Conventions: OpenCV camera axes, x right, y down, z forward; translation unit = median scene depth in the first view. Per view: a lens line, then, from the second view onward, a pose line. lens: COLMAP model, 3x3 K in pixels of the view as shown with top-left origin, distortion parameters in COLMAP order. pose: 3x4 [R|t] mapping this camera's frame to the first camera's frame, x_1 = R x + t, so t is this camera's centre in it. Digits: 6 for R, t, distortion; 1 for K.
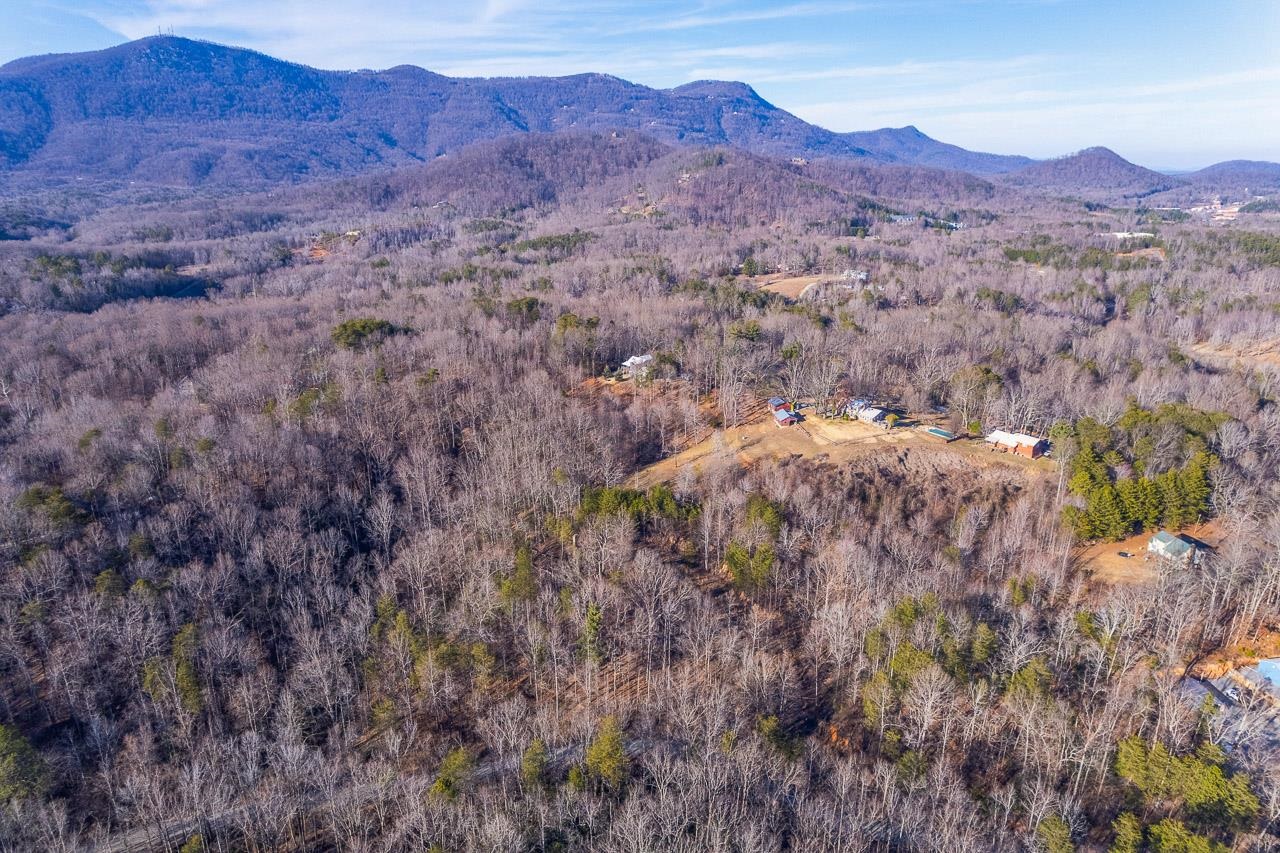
lens RADIAL K [[852.3, 0, 640.0], [0, 852.3, 426.5], [0, 0, 1]] dist [-0.044657, 0.054383]
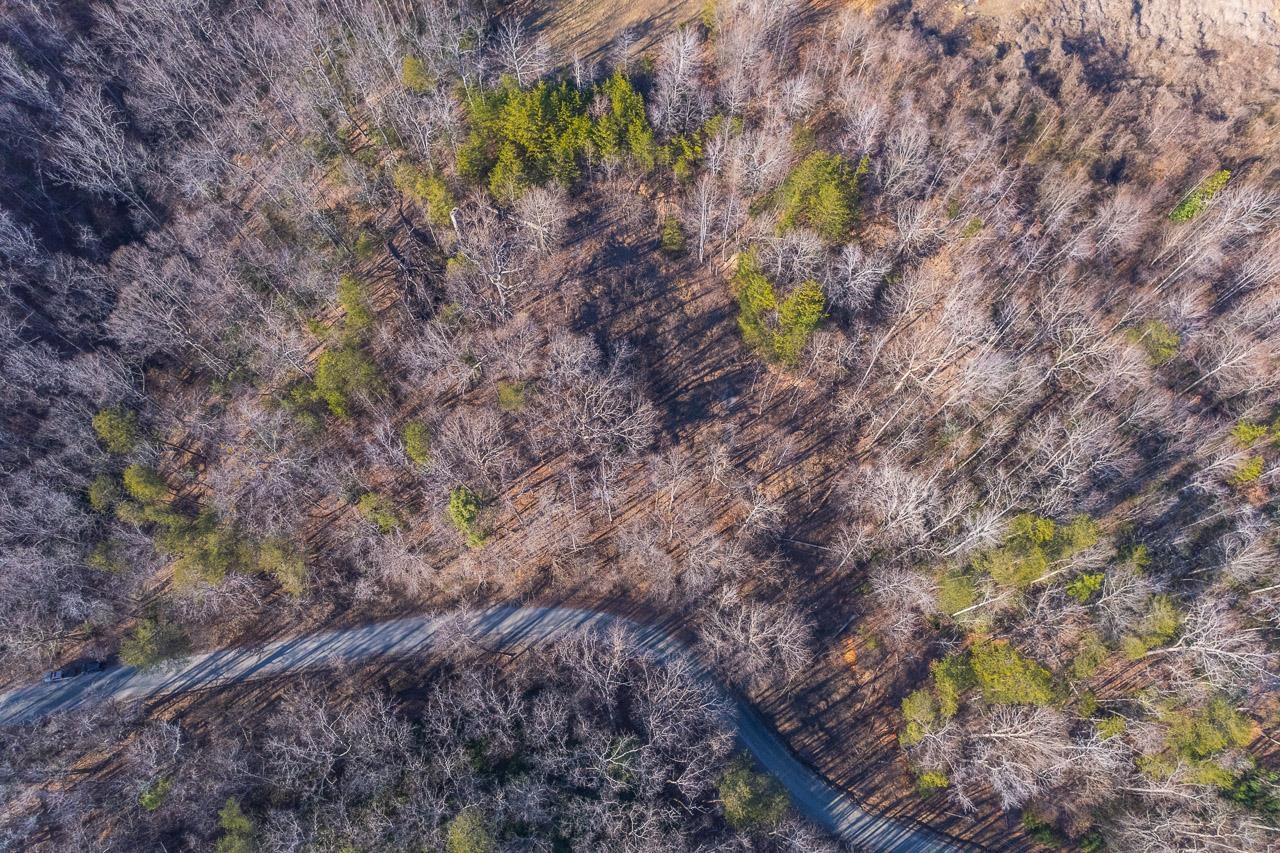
lens RADIAL K [[852.3, 0, 640.0], [0, 852.3, 426.5], [0, 0, 1]] dist [-0.044657, 0.054383]
pose [[0.998404, 0.052899, -0.019762, 0.053697], [-0.019341, 0.649120, 0.760440, -0.178968], [0.053054, -0.758845, 0.649107, 0.538363]]
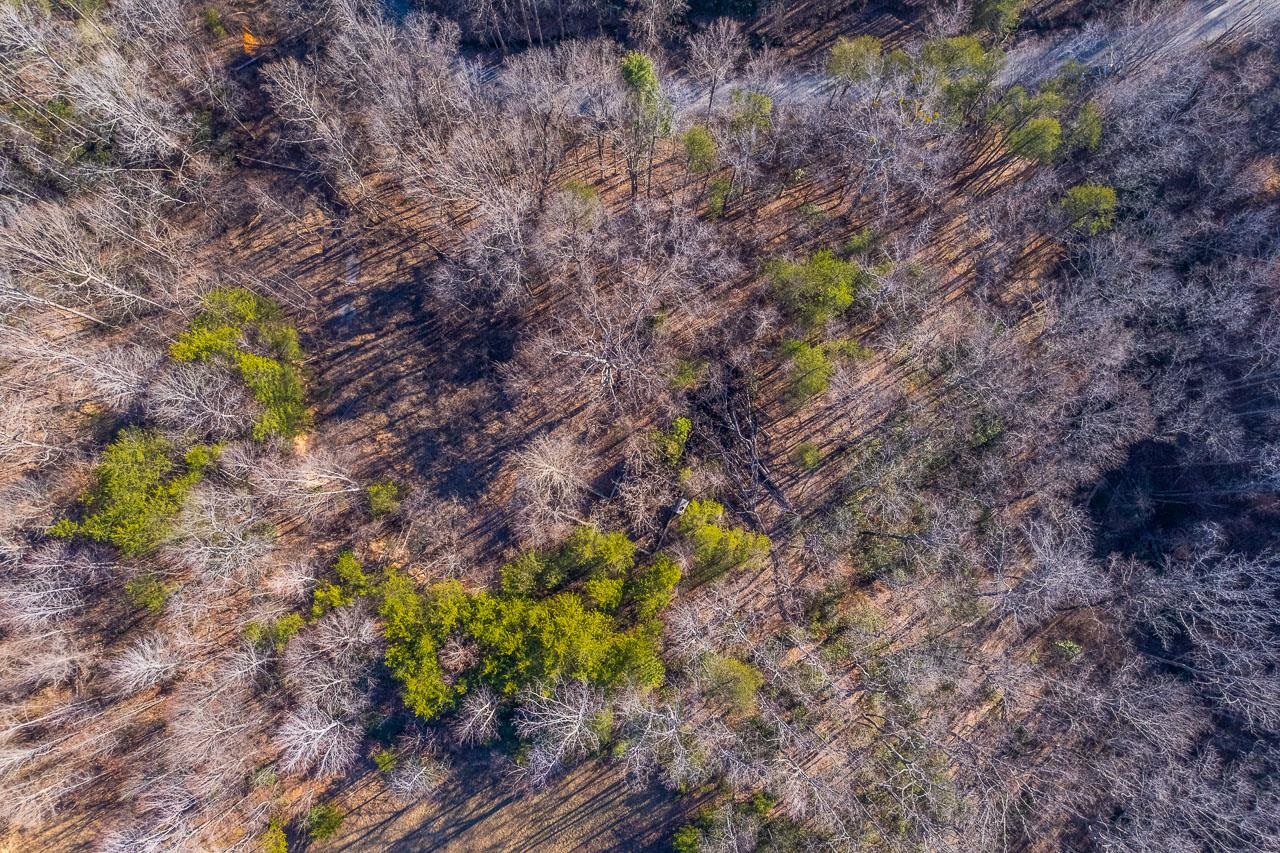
lens RADIAL K [[852.3, 0, 640.0], [0, 852.3, 426.5], [0, 0, 1]] dist [-0.044657, 0.054383]
pose [[-0.997381, -0.071466, 0.011112, -0.057332], [0.028377, -0.245372, 0.969013, -0.208353], [-0.066525, 0.966791, 0.246758, 0.838706]]
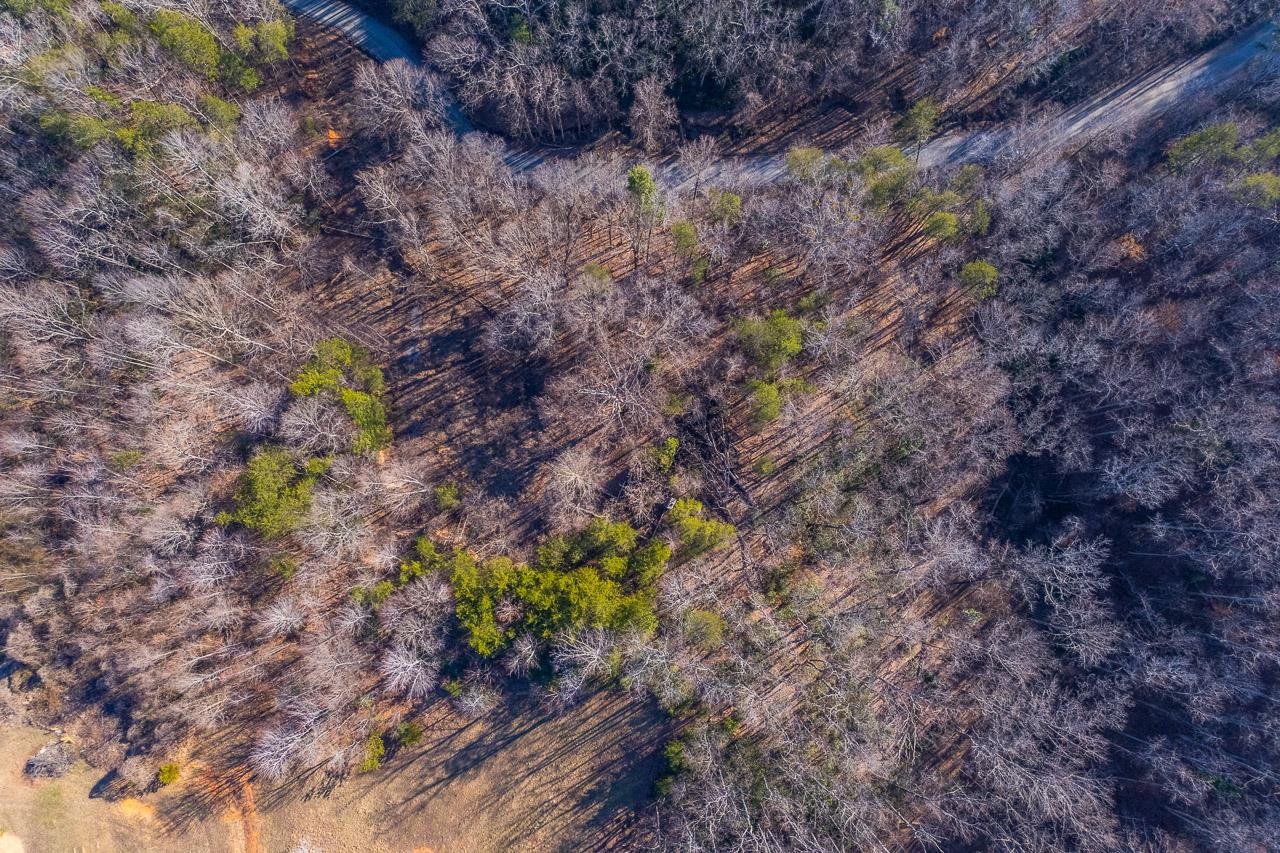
lens RADIAL K [[852.3, 0, 640.0], [0, 852.3, 426.5], [0, 0, 1]] dist [-0.044657, 0.054383]
pose [[-0.997242, -0.073604, 0.009501, -0.056965], [0.027319, -0.245040, 0.969128, -0.325517], [-0.069003, 0.966715, 0.246375, 0.798868]]
